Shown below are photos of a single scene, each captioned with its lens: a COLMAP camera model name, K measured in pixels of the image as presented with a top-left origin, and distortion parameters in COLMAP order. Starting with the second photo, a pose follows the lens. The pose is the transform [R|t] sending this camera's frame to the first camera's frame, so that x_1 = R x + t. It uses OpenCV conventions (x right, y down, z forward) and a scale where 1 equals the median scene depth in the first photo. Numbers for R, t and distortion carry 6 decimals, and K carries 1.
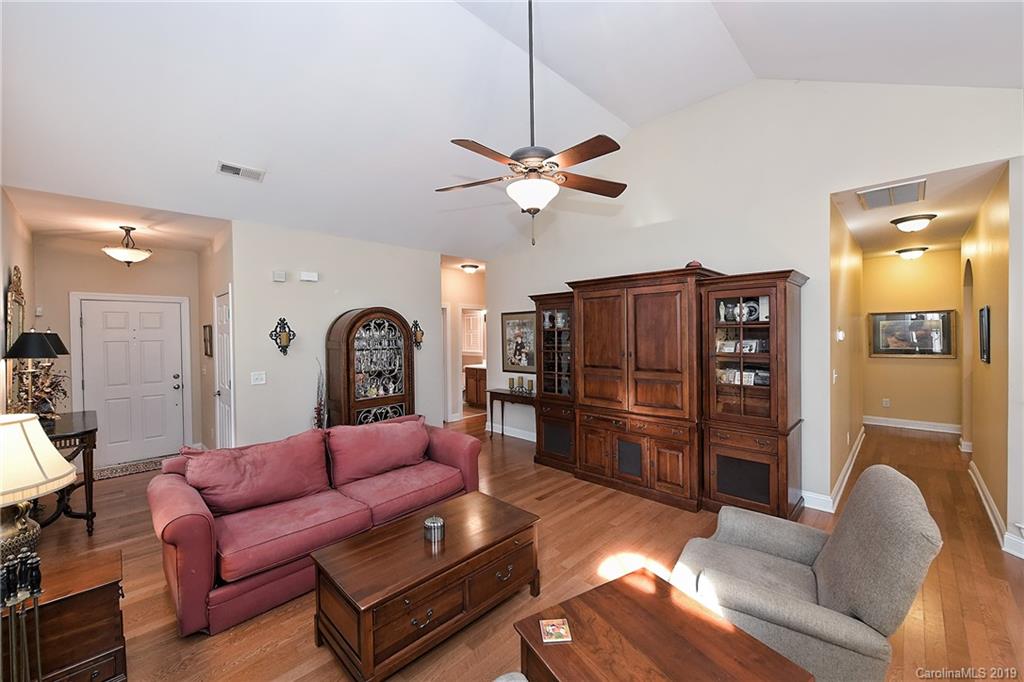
lens RADIAL K [[404.7, 0, 518.0], [0, 404.7, 339.7], [0, 0, 1]] dist [0.000337, -0.001365]
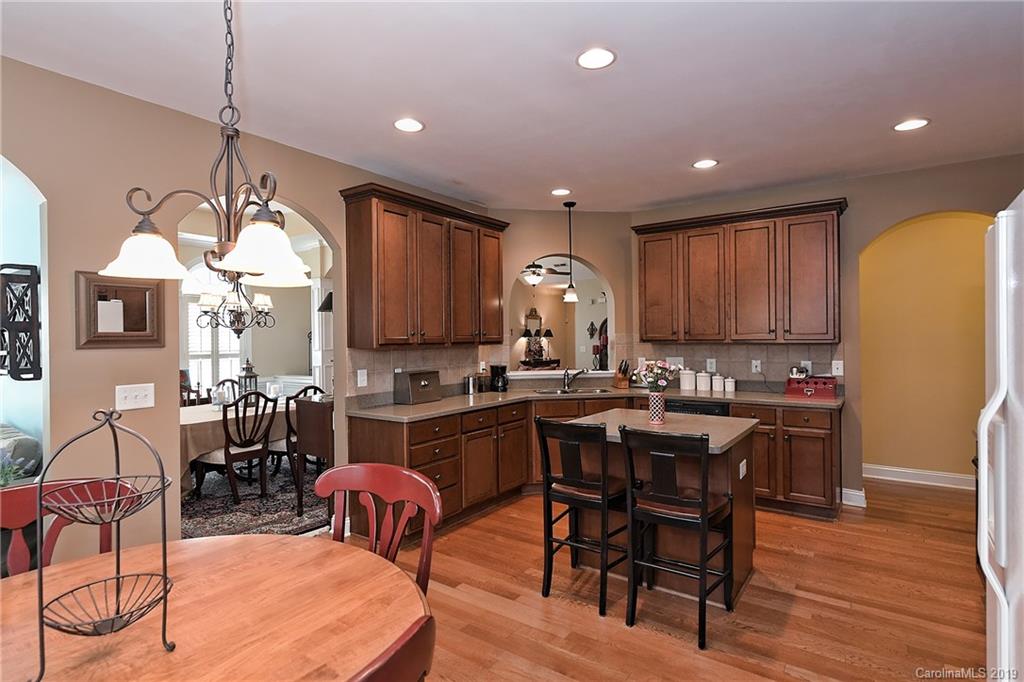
lens RADIAL K [[522.4, 0, 512.4], [0, 522.4, 338.0], [0, 0, 1]] dist [0.002605, -0.002764]
pose [[0.146376, 0.012944, -0.989144, 2.103479], [-0.012996, 0.999853, 0.011161, 0.005288], [0.989144, 0.011221, 0.146523, 0.195004]]
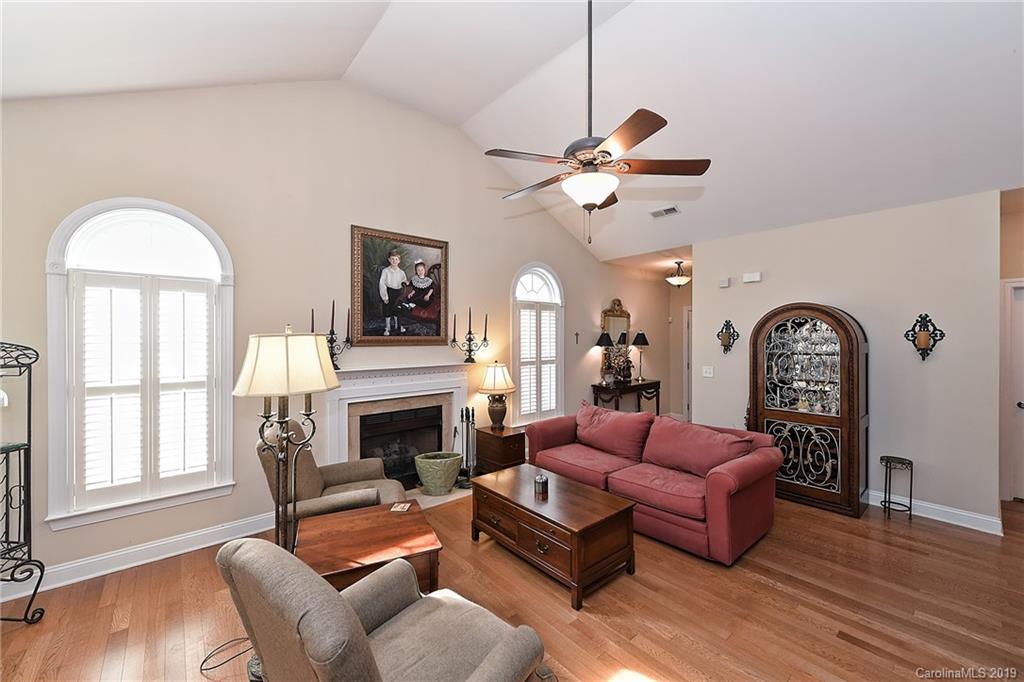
lens RADIAL K [[404.7, 0, 512.2], [0, 404.7, 340.9], [0, 0, 1]] dist [0.000337, -0.001365]
pose [[-0.101627, 0.021769, -0.994584, 0.581649], [-0.014038, 0.999630, 0.023314, -0.014598], [0.994724, 0.016331, -0.101283, 0.544021]]
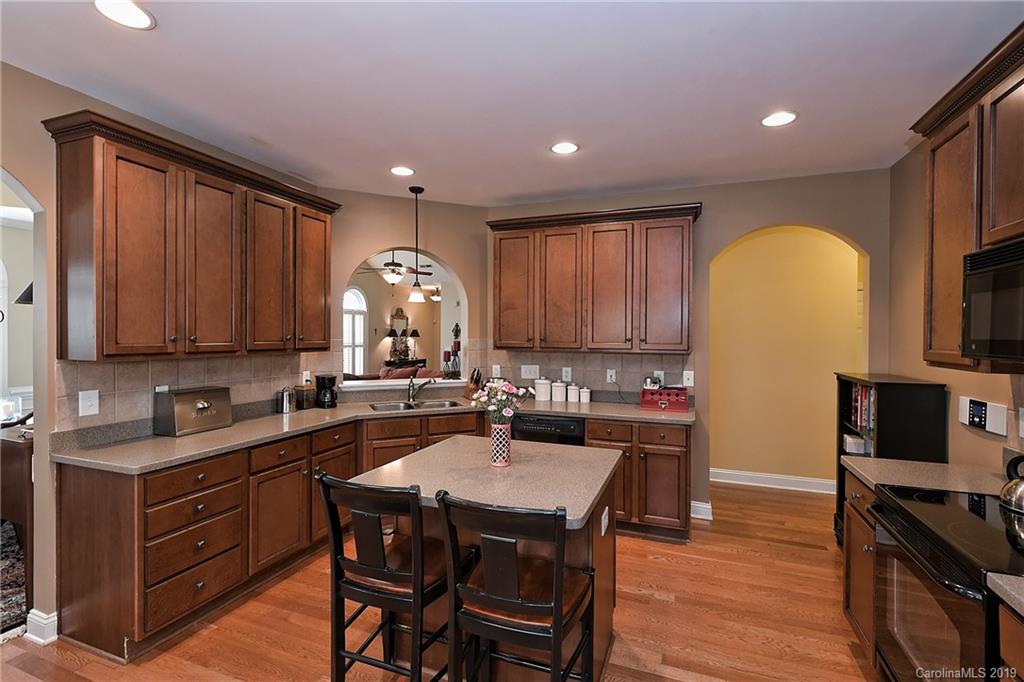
lens RADIAL K [[464.6, 0, 512.9], [0, 464.6, 336.1], [0, 0, 1]] dist [0.001900, -0.001688]
pose [[0.387685, 0.017435, -0.921627, 1.864735], [-0.030221, 0.999524, 0.006196, -0.010299], [0.921296, 0.025450, 0.388027, 0.322837]]
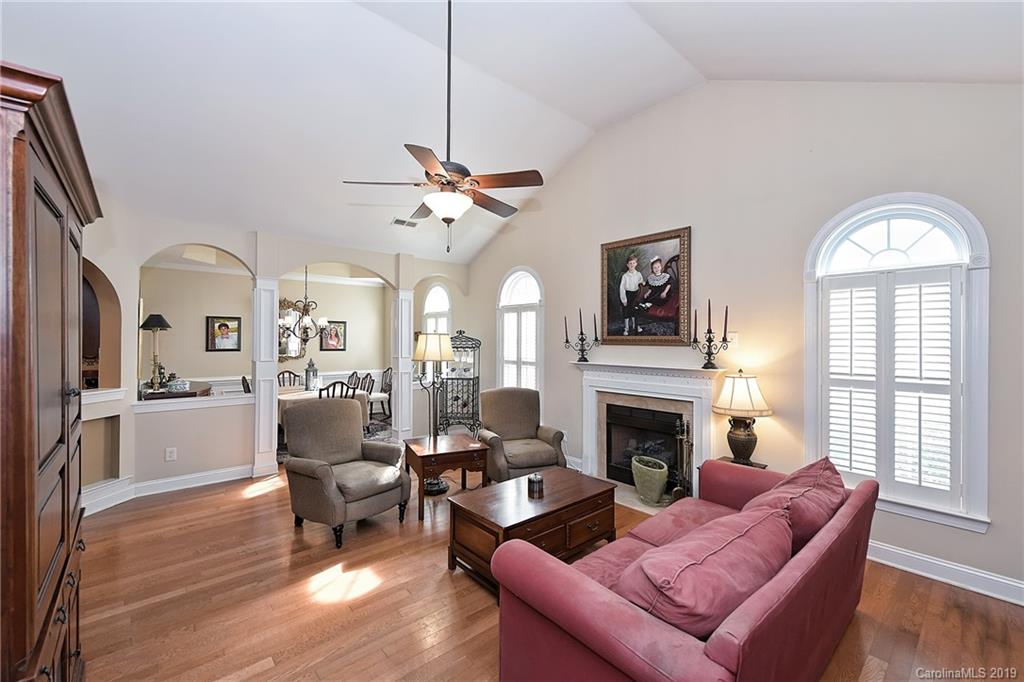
lens RADIAL K [[422.0, 0, 522.7], [0, 422.0, 335.7], [0, 0, 1]] dist [-0.007587, -0.000275]
pose [[-0.997172, 0.014184, 0.073803, -0.150113], [0.015368, 0.999762, 0.015499, -0.020369], [-0.073566, 0.016589, -0.997152, 1.246310]]
